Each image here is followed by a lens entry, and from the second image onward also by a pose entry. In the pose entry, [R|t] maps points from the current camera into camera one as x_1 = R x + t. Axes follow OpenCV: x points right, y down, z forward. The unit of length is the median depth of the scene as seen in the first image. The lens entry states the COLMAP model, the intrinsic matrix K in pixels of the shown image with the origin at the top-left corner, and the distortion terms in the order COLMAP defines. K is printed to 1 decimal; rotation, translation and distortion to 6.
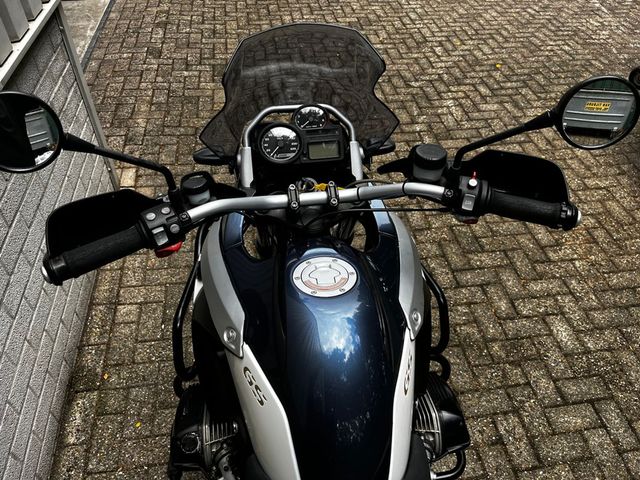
lens RADIAL K [[489.0, 0, 322.8], [0, 489.0, 244.5], [0, 0, 1]] dist [0.071586, -0.100228]
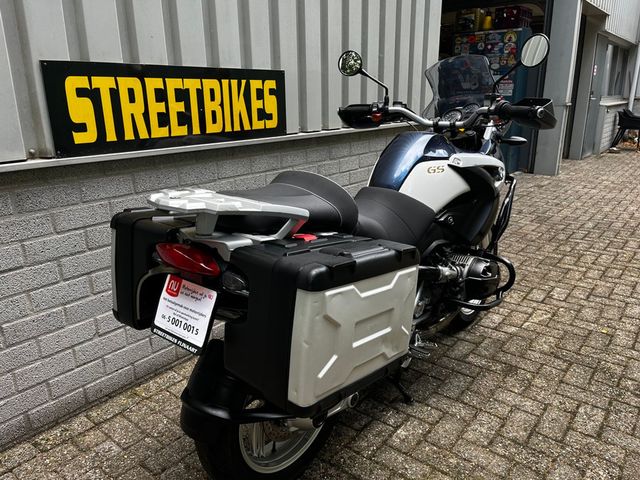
lens RADIAL K [[486.5, 0, 326.1], [0, 486.5, 246.3], [0, 0, 1]] dist [0.074263, -0.093572]
pose [[0.682596, 0.193512, -0.704710, 0.393184], [-0.489191, 0.837381, -0.243897, 0.356914], [0.542914, 0.511221, 0.666257, -0.140361]]
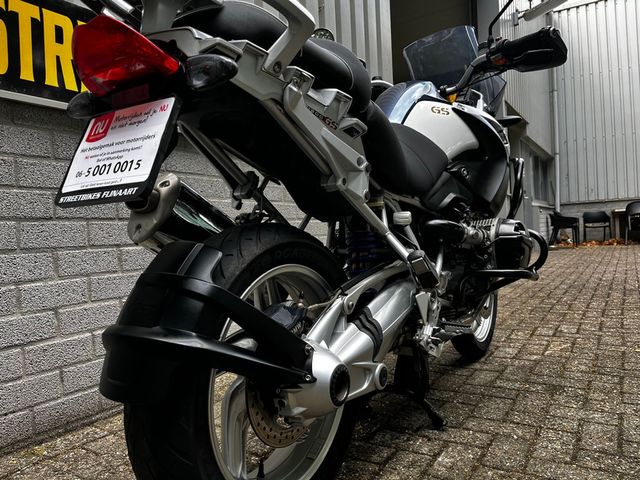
lens RADIAL K [[489.0, 0, 322.8], [0, 489.0, 244.5], [0, 0, 1]] dist [0.071586, -0.100228]
pose [[0.760721, -0.045479, -0.647484, 0.271842], [-0.399880, 0.752916, -0.522698, 0.475026], [0.511273, 0.656544, 0.554573, 0.034477]]
